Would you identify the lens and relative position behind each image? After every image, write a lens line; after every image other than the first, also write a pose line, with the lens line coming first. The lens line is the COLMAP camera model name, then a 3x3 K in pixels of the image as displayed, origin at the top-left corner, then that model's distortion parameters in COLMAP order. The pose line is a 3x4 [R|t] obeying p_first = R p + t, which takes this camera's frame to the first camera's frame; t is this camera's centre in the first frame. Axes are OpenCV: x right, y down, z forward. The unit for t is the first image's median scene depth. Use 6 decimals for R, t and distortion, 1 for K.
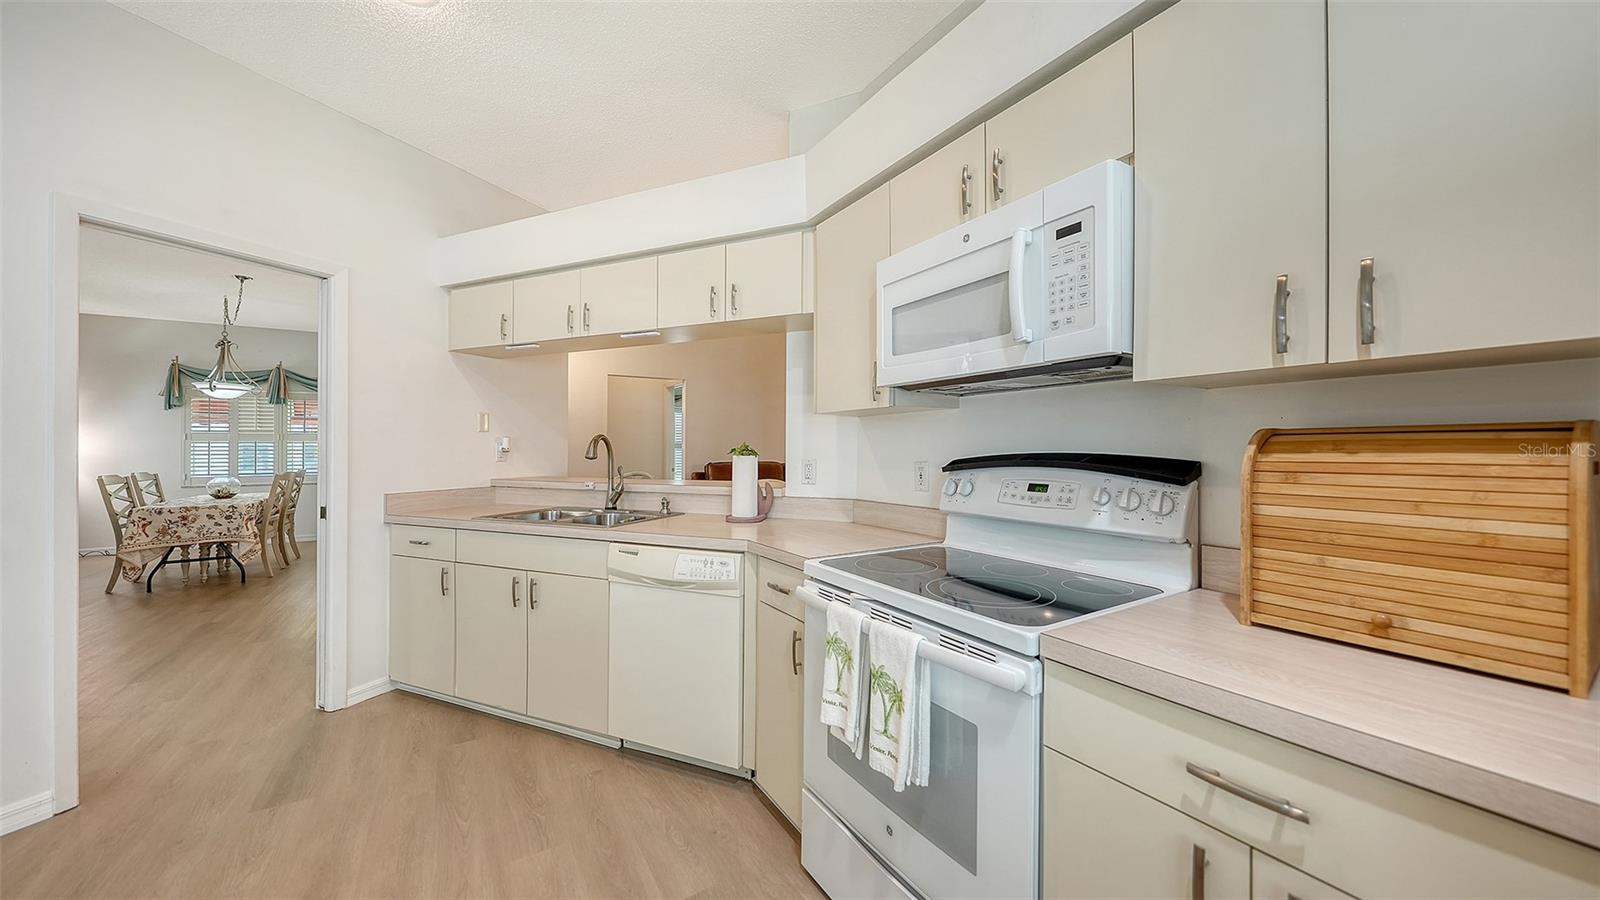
lens RADIAL K [[560.9, 0, 800.5], [0, 560.9, 451.2], [0, 0, 1]] dist [-0.004365, -0.000111]
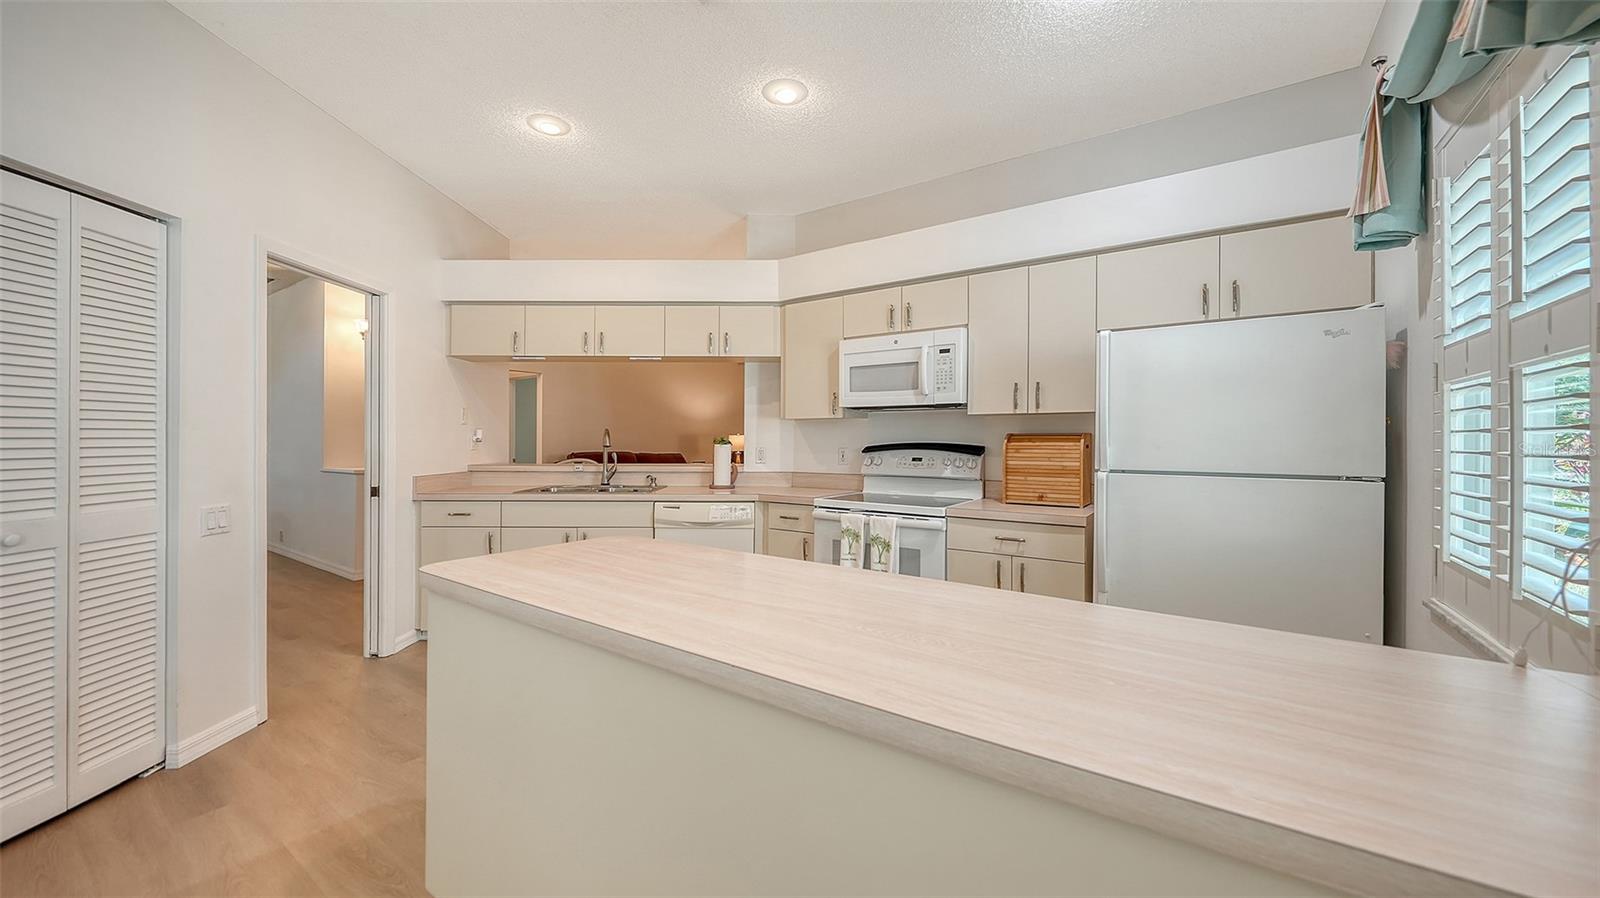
lens RADIAL K [[601.1, 0, 799.8], [0, 601.1, 445.7], [0, 0, 1]] dist [-0.000663, 0.000003]
pose [[0.914471, 0.001442, 0.404649, -0.904960], [-0.002501, 0.999995, 0.002090, 0.011165], [-0.404644, -0.002923, 0.914470, -0.891439]]
